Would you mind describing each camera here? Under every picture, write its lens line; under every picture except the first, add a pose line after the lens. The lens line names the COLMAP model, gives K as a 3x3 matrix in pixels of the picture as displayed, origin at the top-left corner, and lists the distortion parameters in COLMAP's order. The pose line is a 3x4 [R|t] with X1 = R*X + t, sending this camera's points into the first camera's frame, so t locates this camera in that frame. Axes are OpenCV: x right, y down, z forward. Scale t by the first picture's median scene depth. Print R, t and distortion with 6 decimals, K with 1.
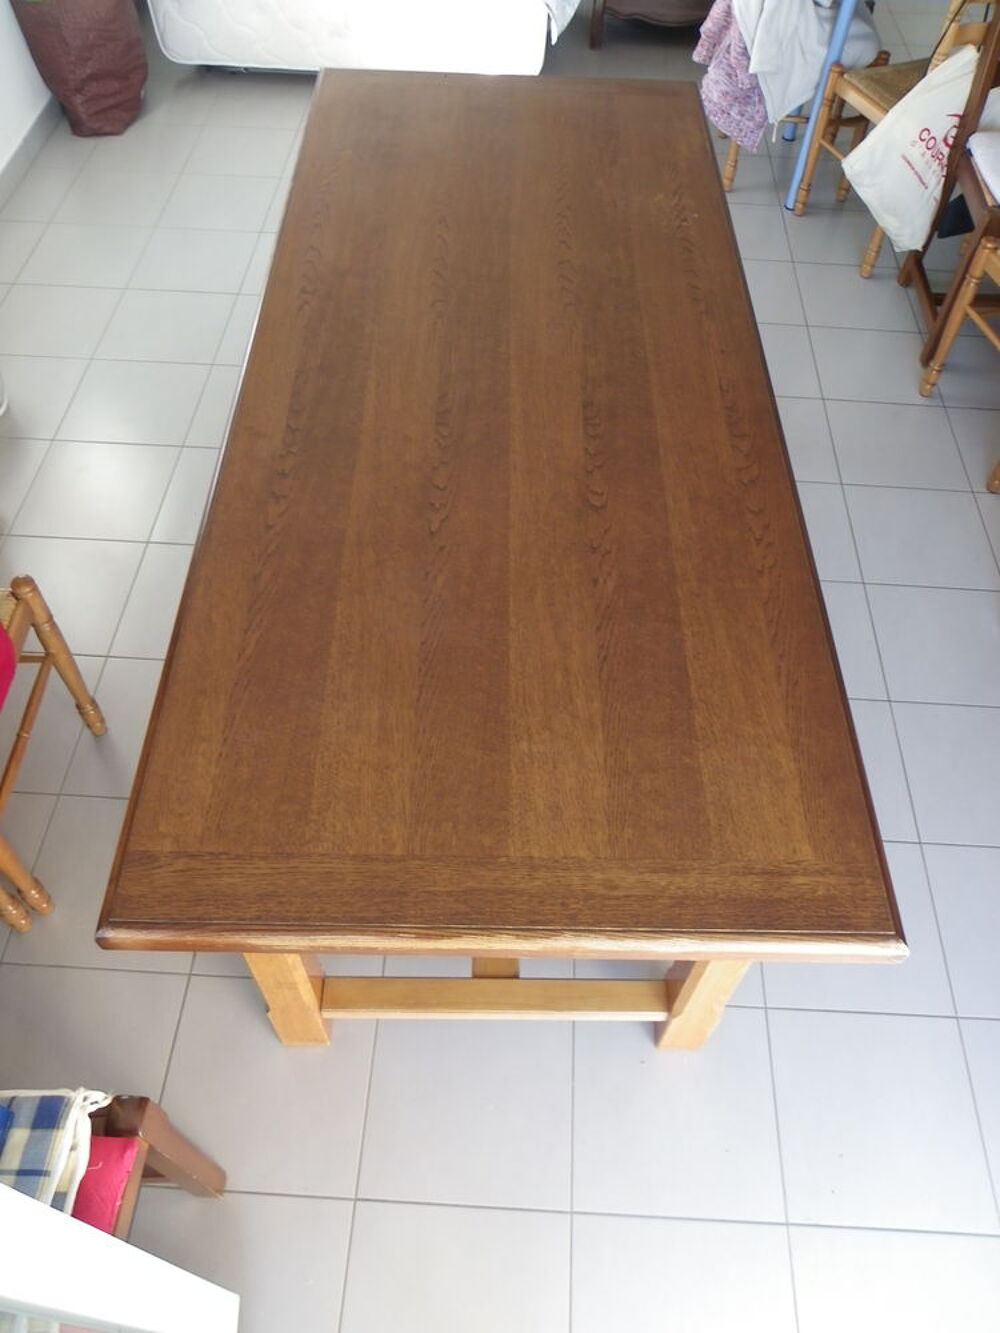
lens RADIAL K [[1018.5, 0, 500.0], [0, 1018.5, 666.5], [0, 0, 1]] dist [-0.002658, 0.000283]
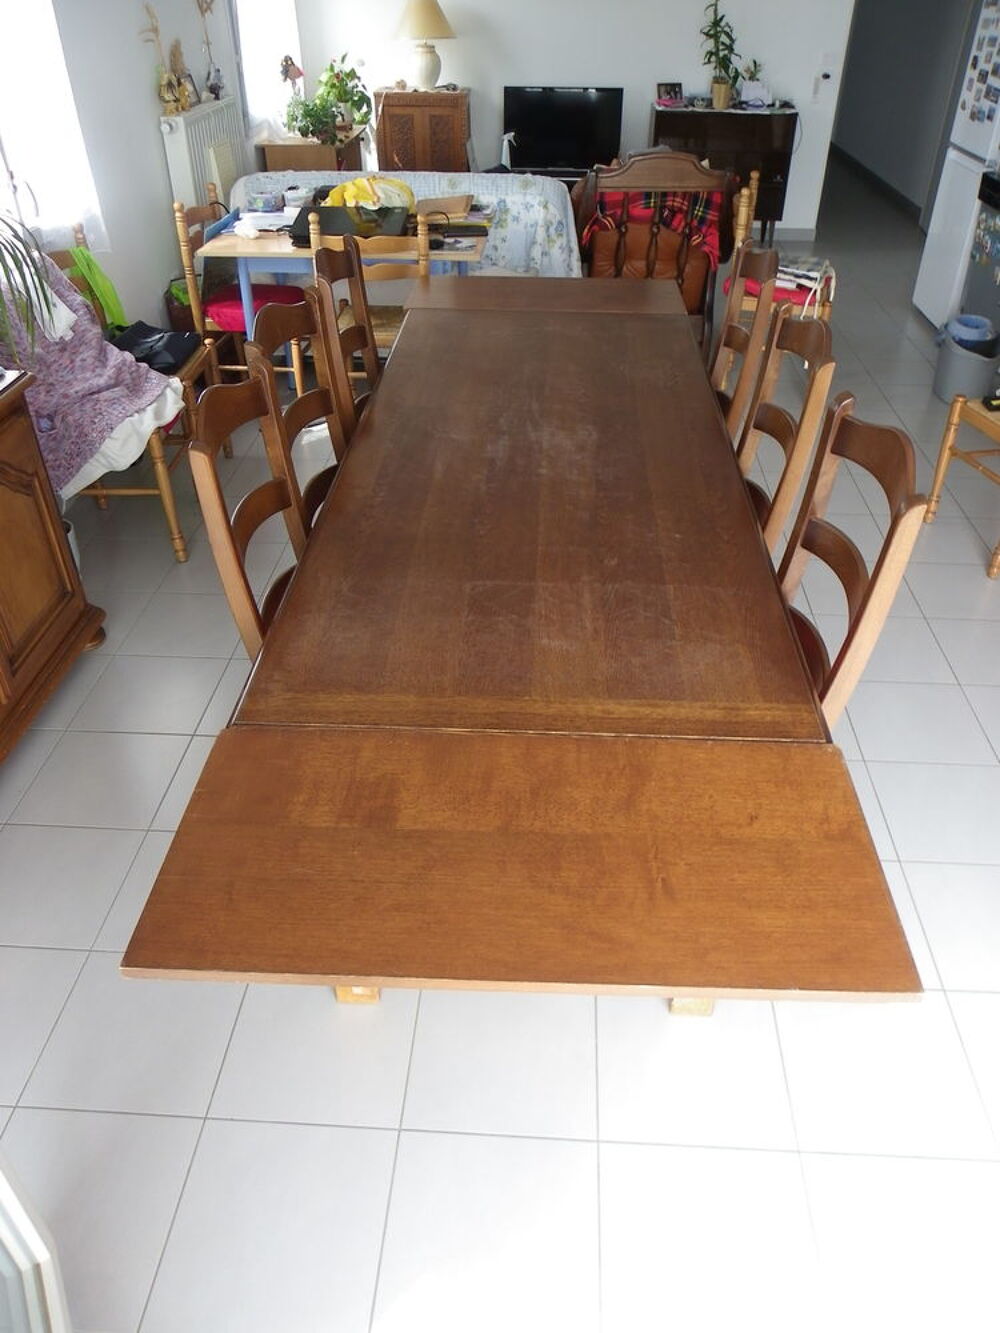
lens RADIAL K [[1018.6, 0, 500.0], [0, 1018.6, 666.5], [0, 0, 1]] dist [-0.031450, 0.002330]
pose [[0.998550, 0.000150, -0.053835, 0.037572], [-0.016715, 0.951439, -0.307383, 0.531564], [0.051175, 0.307837, 0.950062, -0.266433]]
